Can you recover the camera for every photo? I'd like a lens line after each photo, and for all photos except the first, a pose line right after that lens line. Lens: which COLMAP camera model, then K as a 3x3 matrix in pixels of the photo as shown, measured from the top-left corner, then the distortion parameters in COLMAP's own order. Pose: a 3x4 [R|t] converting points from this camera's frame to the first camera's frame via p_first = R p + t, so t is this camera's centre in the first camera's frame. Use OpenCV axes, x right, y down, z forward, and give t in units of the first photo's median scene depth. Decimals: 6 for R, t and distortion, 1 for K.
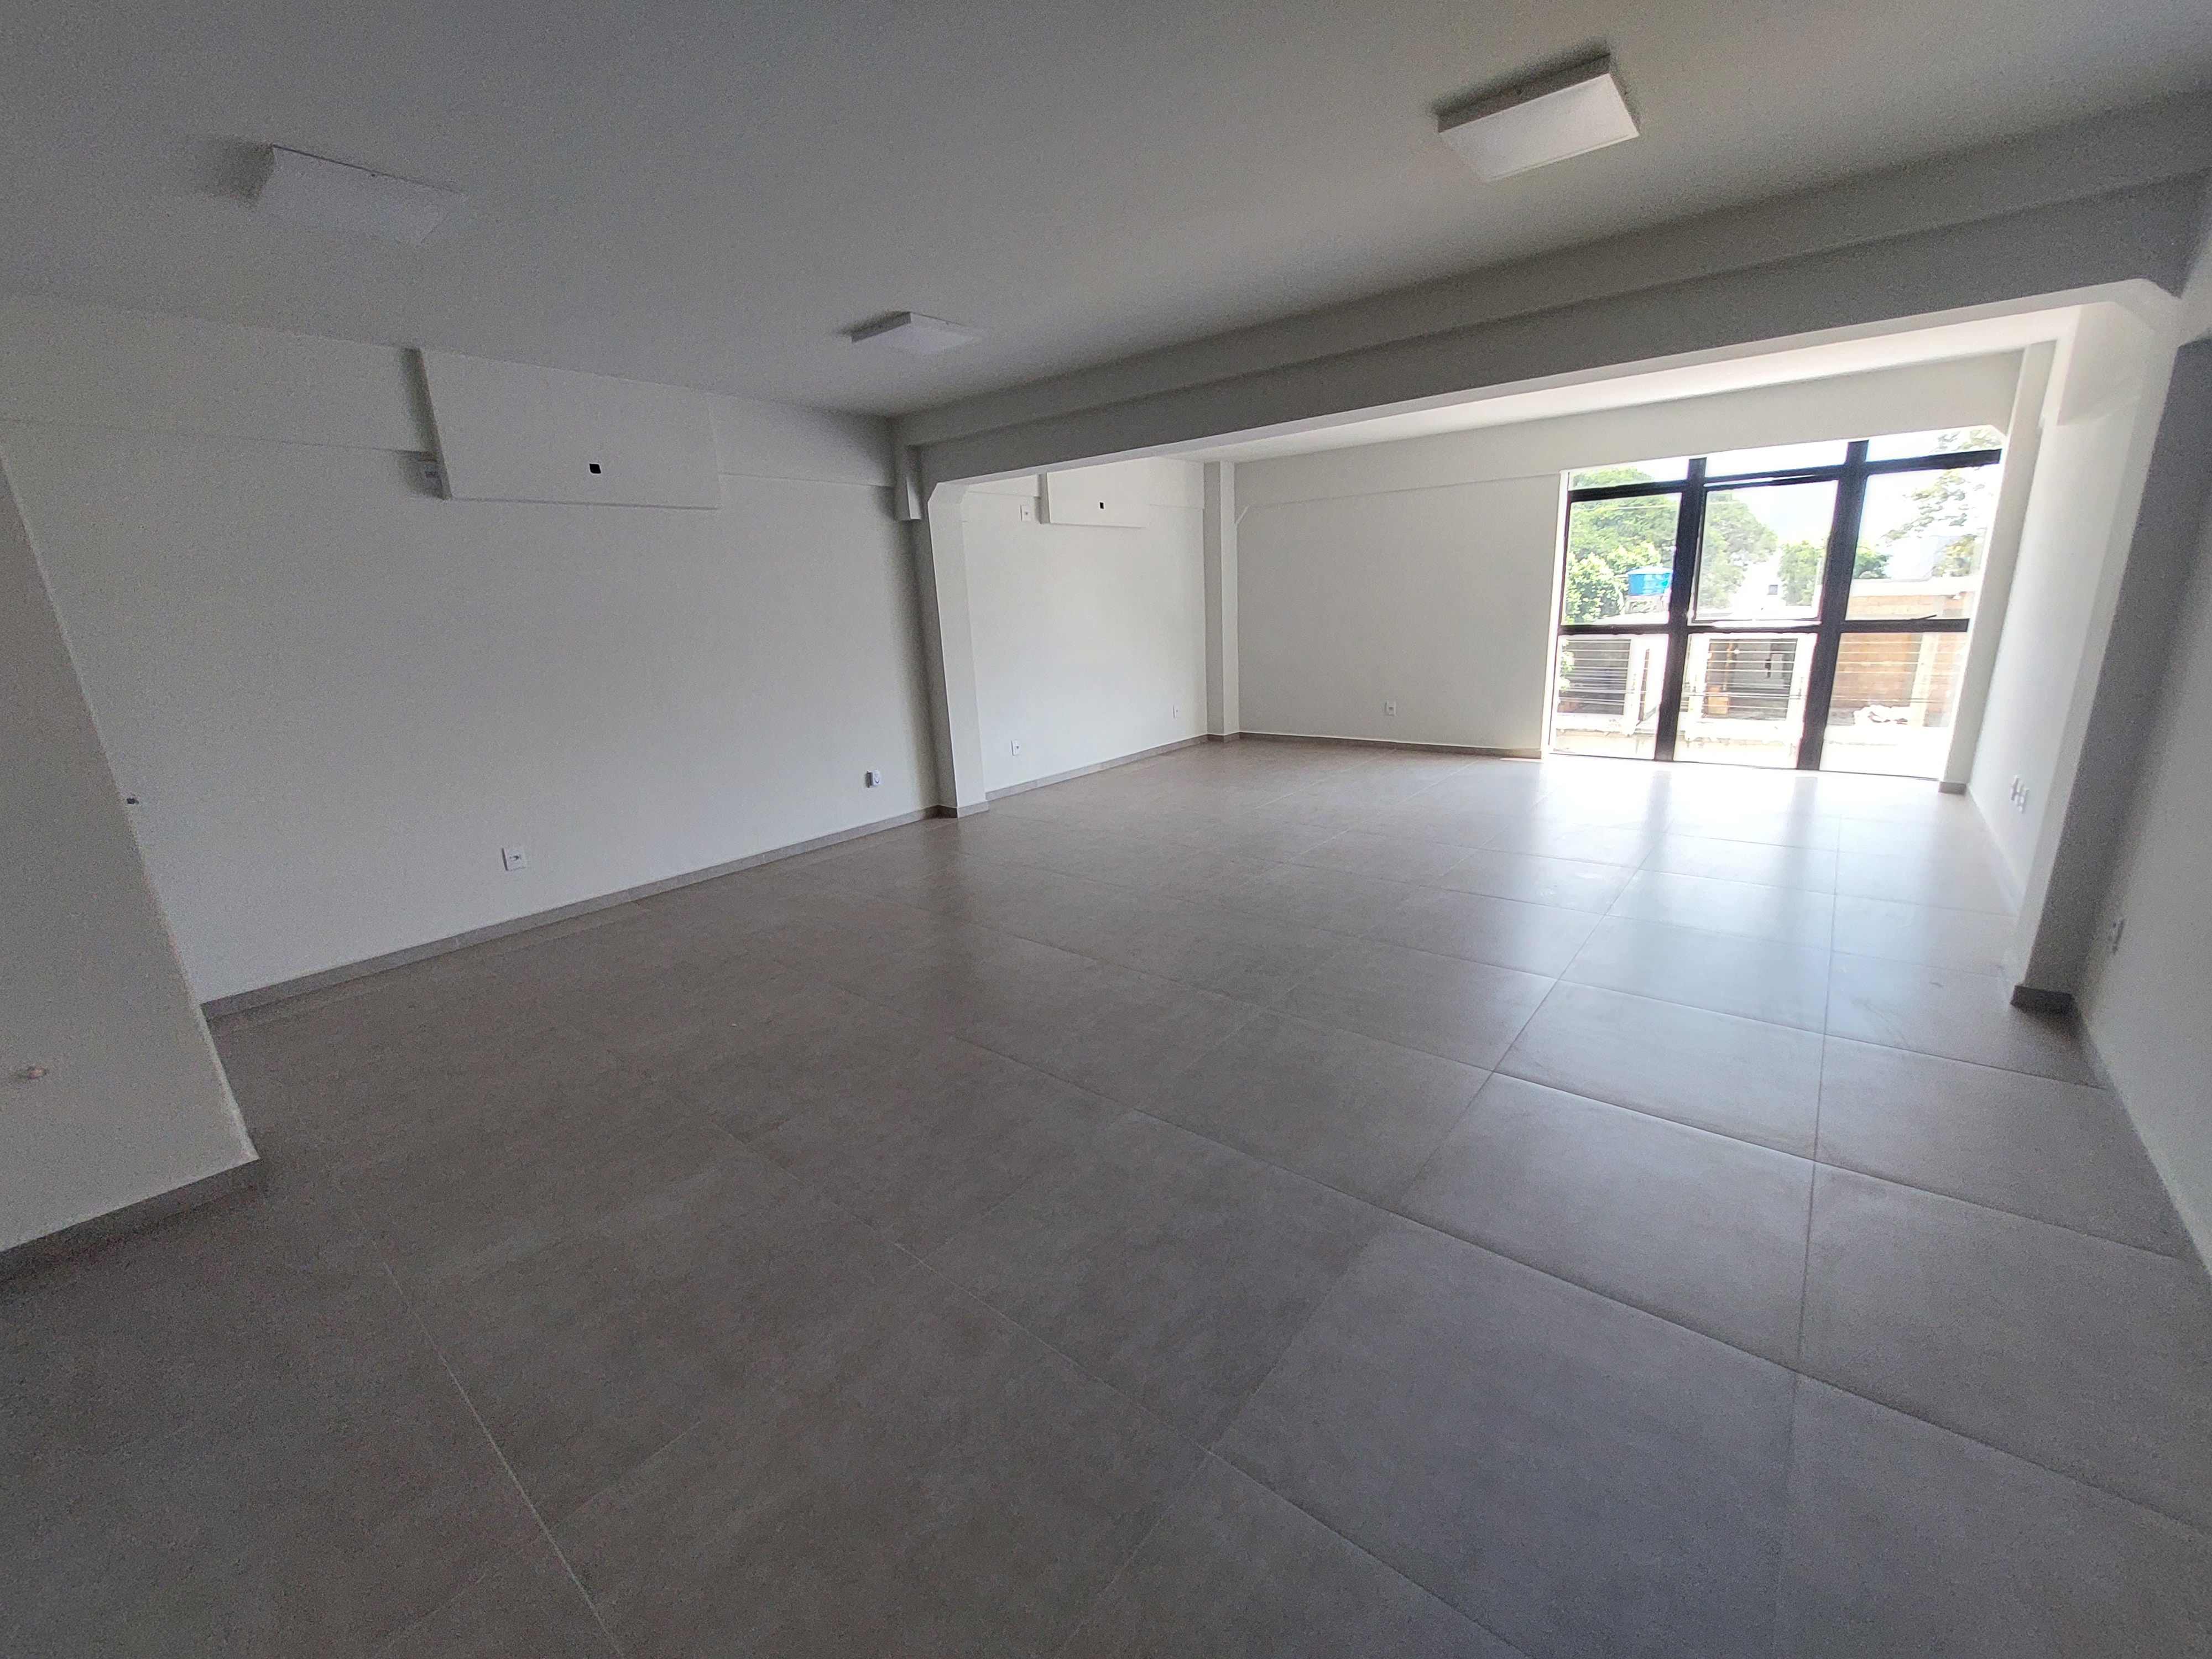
lens RADIAL K [[885.0, 0, 1110.6], [0, 885.0, 840.9], [0, 0, 1]] dist [-0.013912, -0.000128]
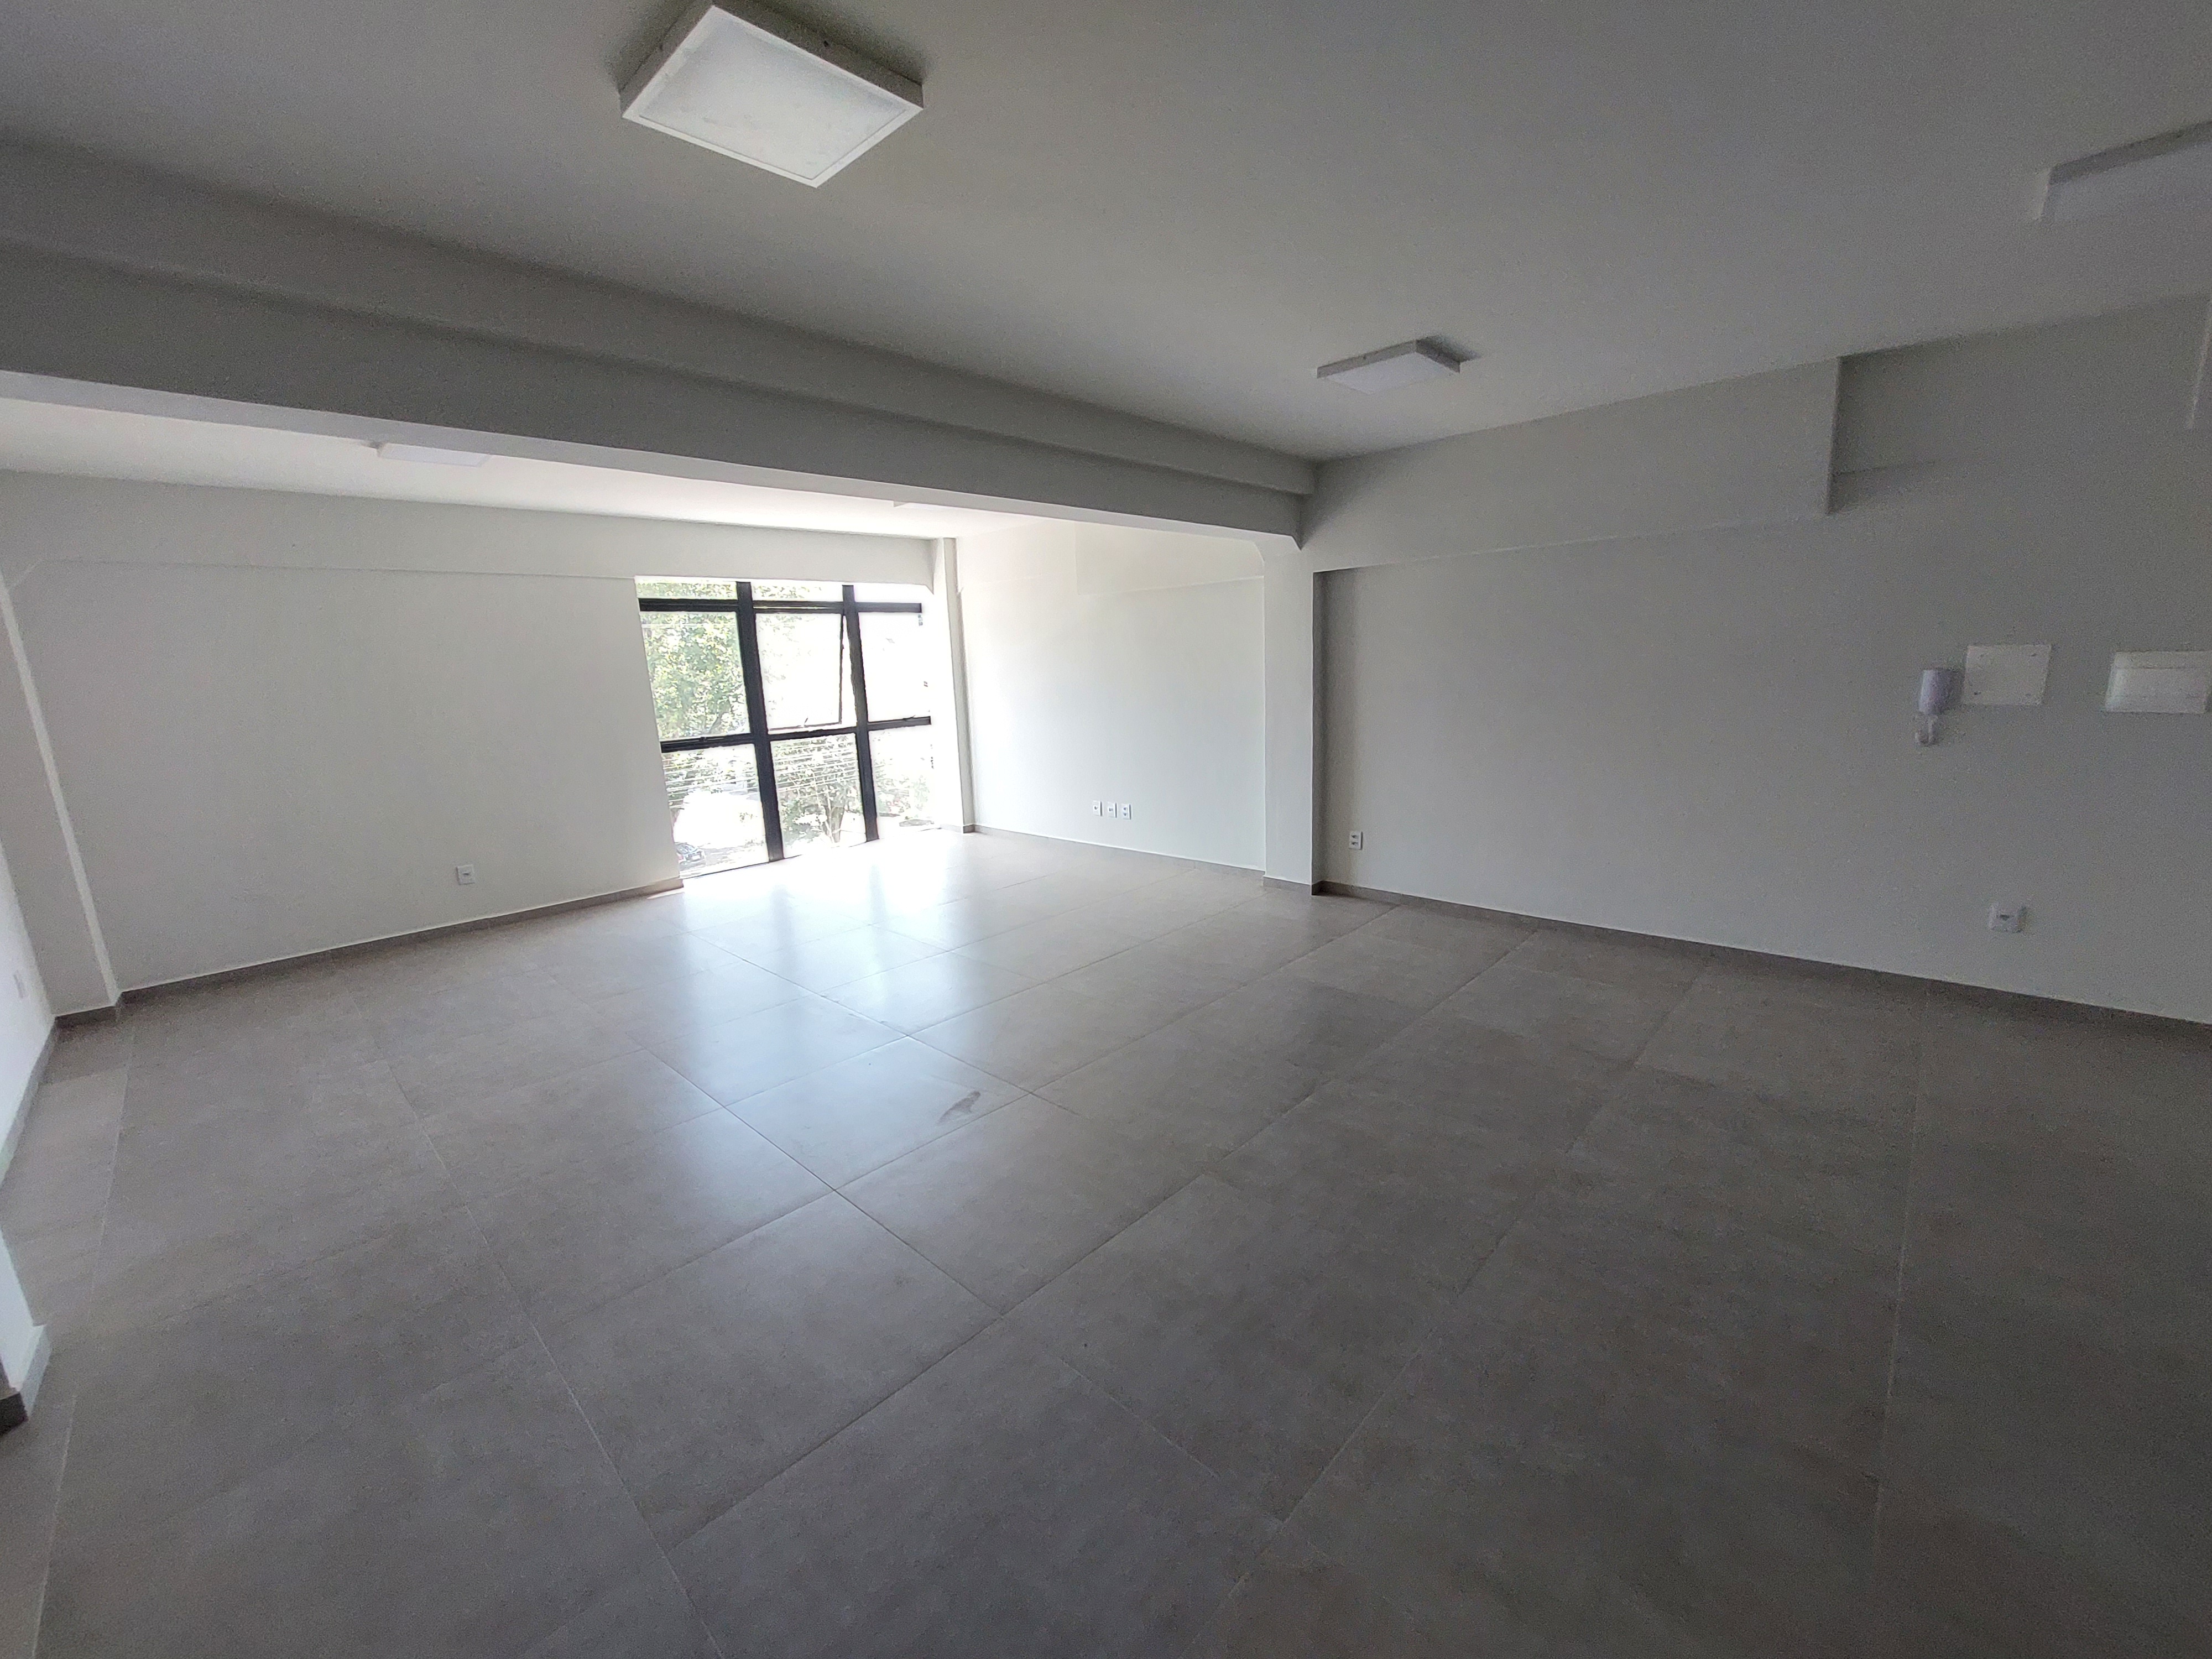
lens RADIAL K [[885.0, 0, 1110.6], [0, 885.0, 840.9], [0, 0, 1]] dist [-0.013912, -0.000128]
pose [[0.082441, -0.159865, 0.983690, -0.432417], [0.298453, 0.945710, 0.128680, -0.150460], [-0.950857, 0.282977, 0.125677, 0.561233]]
